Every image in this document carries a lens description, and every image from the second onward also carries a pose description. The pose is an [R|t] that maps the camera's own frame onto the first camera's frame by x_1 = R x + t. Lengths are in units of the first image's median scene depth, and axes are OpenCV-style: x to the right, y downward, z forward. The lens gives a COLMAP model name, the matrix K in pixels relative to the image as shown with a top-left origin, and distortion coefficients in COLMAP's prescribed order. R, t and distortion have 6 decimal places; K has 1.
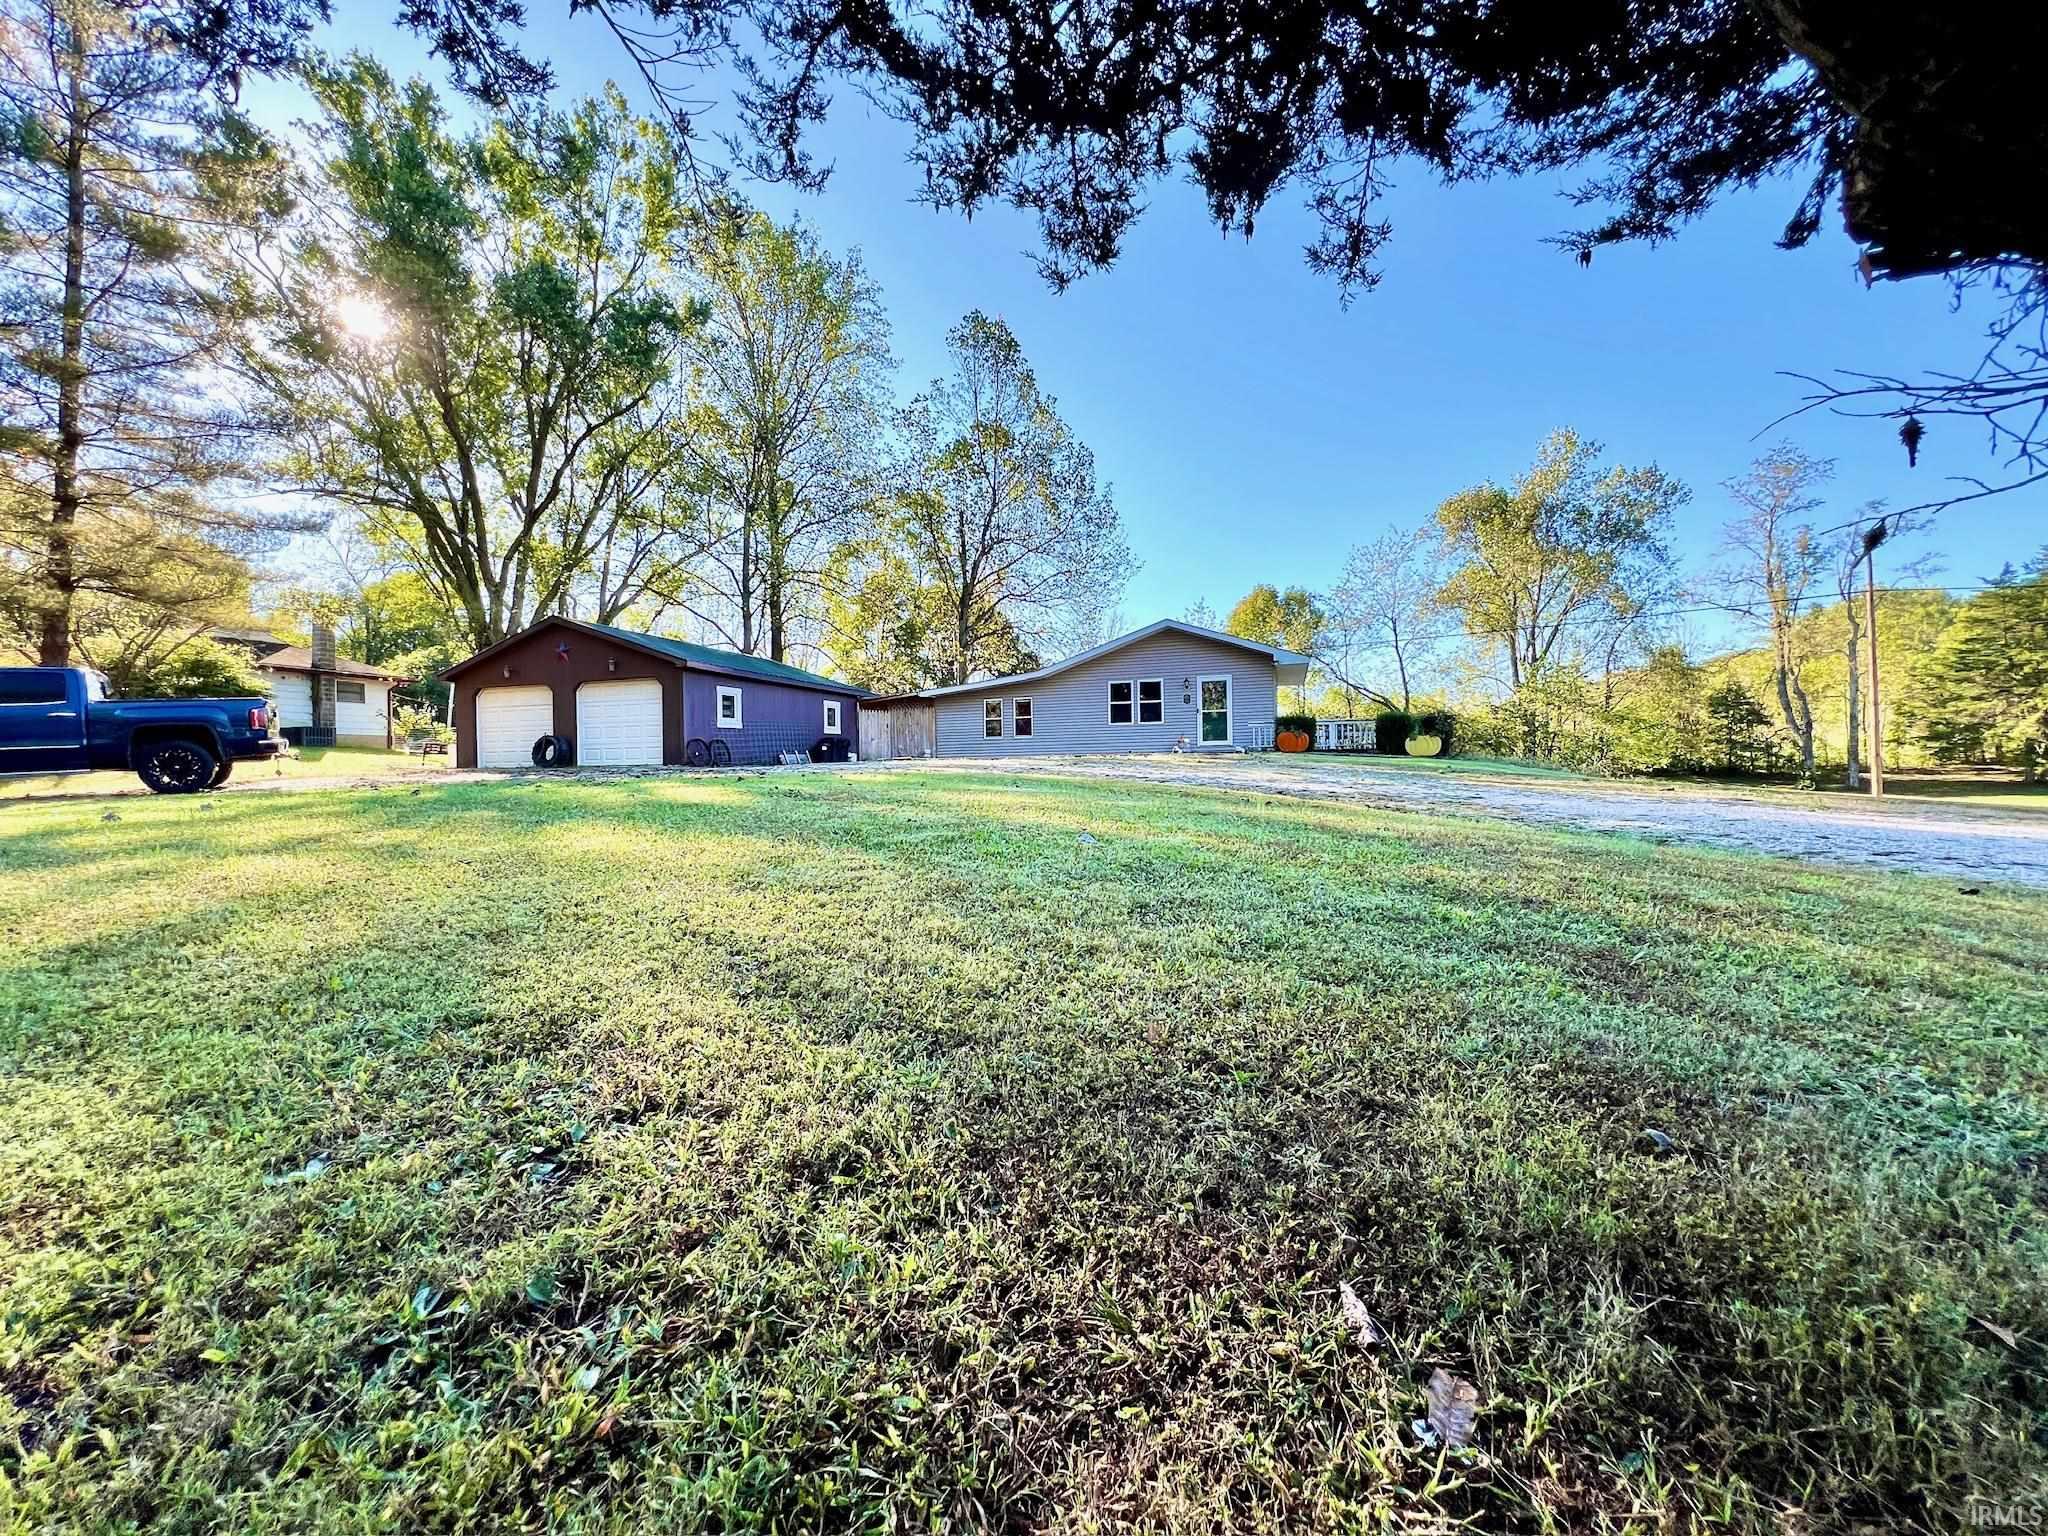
lens RADIAL K [[815.2, 0, 1019.2], [0, 815.2, 764.0], [0, 0, 1]] dist [-0.001847, 0.000110]
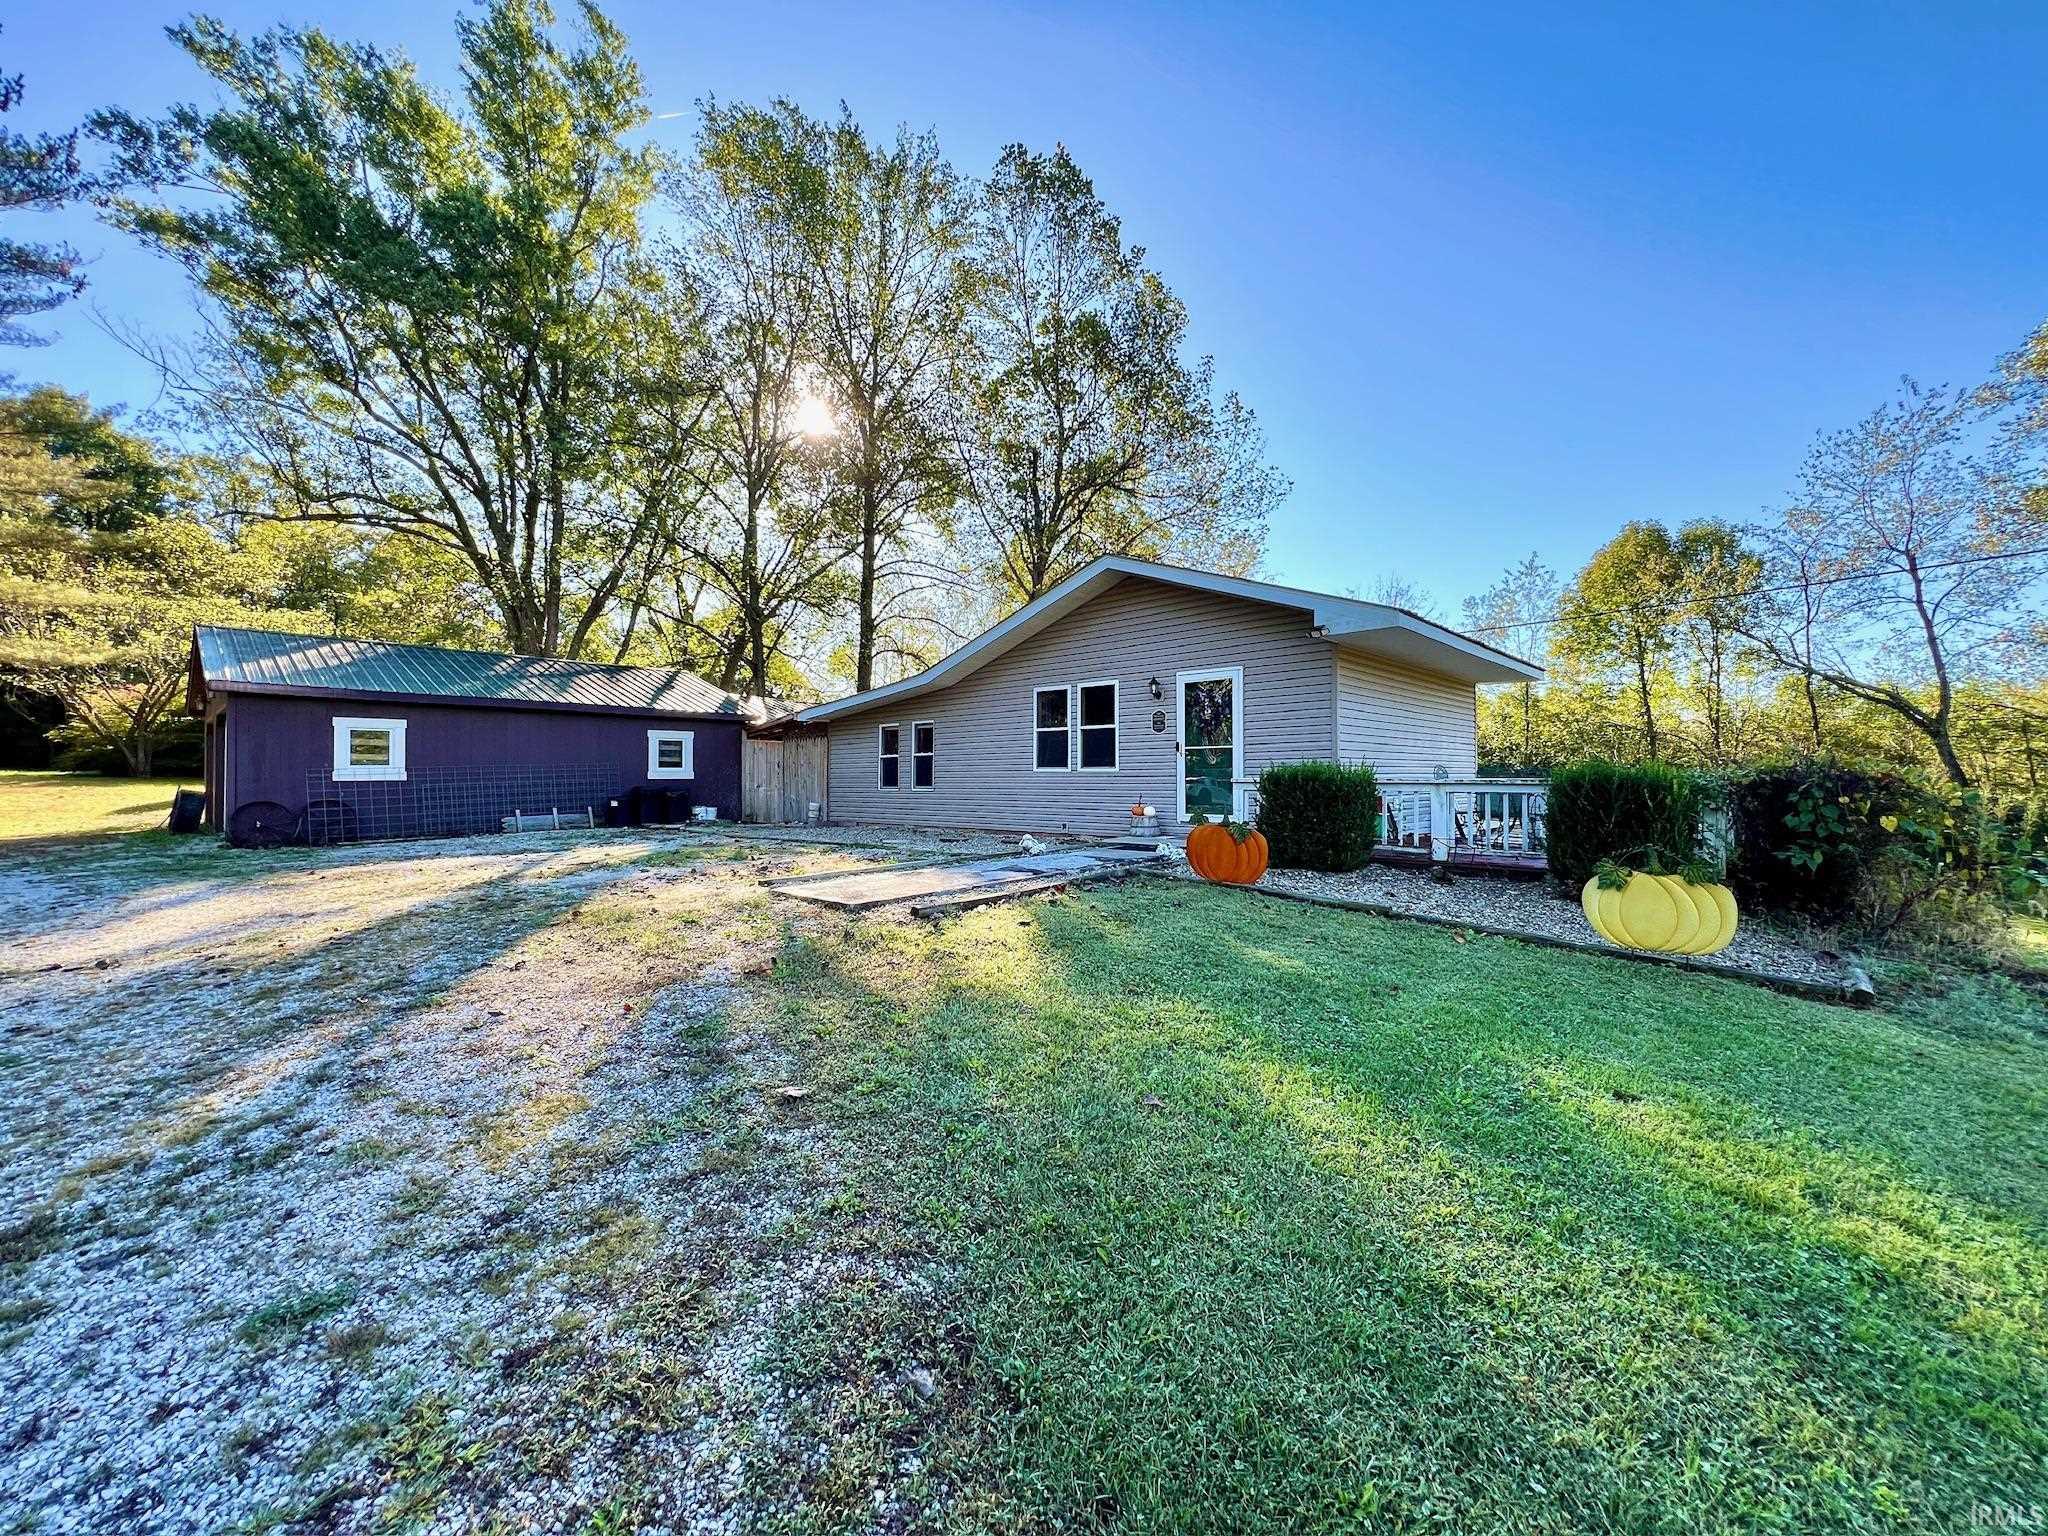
lens RADIAL K [[815.2, 0, 1026.2], [0, 815.2, 770.4], [0, 0, 1]] dist [-0.001847, 0.000110]
pose [[0.905489, 0.012415, -0.424188, 0.329519], [-0.011913, 0.999922, 0.003837, -0.050556], [0.424202, 0.001578, 0.905566, 0.520774]]
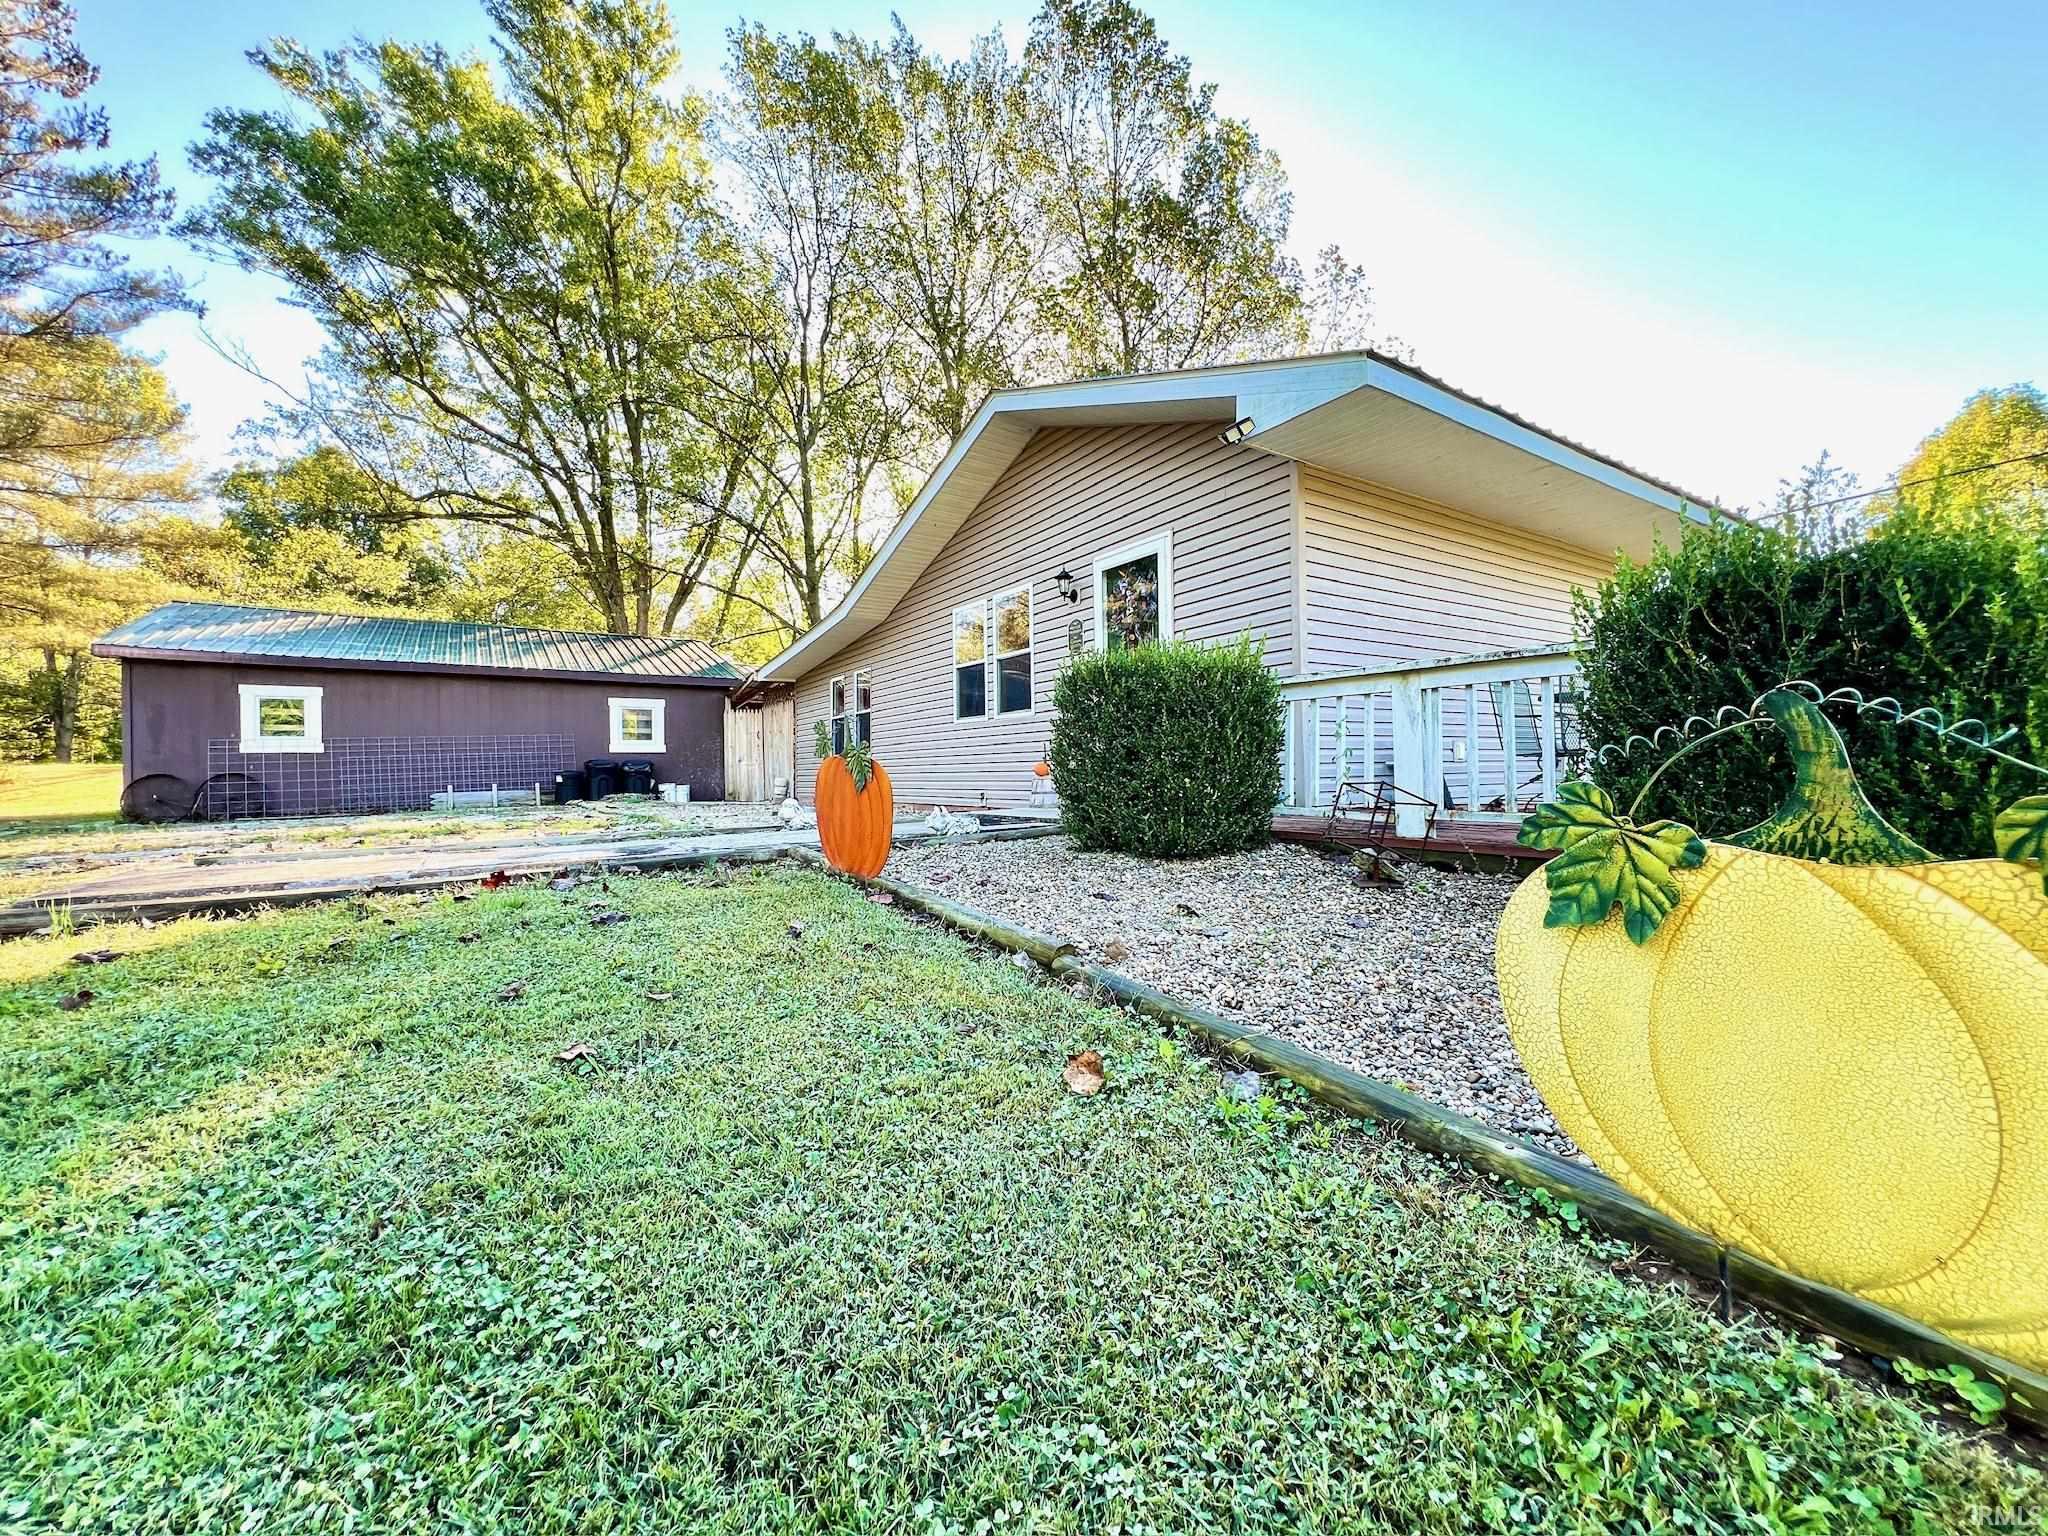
lens RADIAL K [[815.2, 0, 1027.6], [0, 815.2, 769.5], [0, 0, 1]] dist [-0.001847, 0.000110]
pose [[0.781854, 0.004350, -0.623447, 0.379290], [0.003018, 0.999938, 0.010761, -0.030340], [0.623455, -0.010295, 0.781792, 0.718765]]
